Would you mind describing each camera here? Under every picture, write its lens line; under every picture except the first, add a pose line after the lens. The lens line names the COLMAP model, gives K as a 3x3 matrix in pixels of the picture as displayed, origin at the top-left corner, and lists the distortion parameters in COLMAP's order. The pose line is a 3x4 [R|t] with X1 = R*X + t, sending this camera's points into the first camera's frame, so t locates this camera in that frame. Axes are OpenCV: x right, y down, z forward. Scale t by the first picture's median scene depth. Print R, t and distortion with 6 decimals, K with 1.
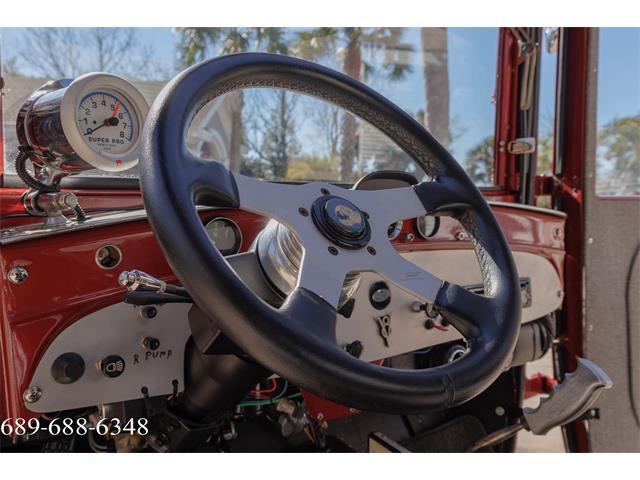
lens RADIAL K [[511.4, 0, 320.0], [0, 511.4, 240.0], [0, 0, 1]] dist [0.033324, -0.002444]
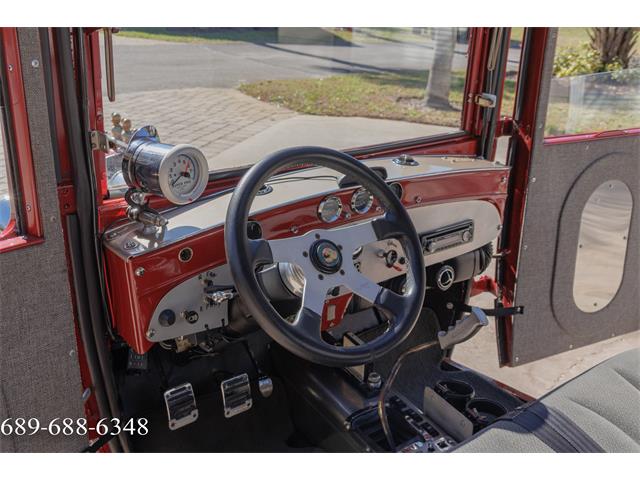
lens RADIAL K [[511.4, 0, 320.0], [0, 511.4, 240.0], [0, 0, 1]] dist [-0.005199, 0.000283]
pose [[0.999407, 0.025675, 0.022942, -0.007005], [-0.030628, 0.967326, 0.251680, -0.170748], [-0.015731, -0.252233, 0.967539, -0.227550]]
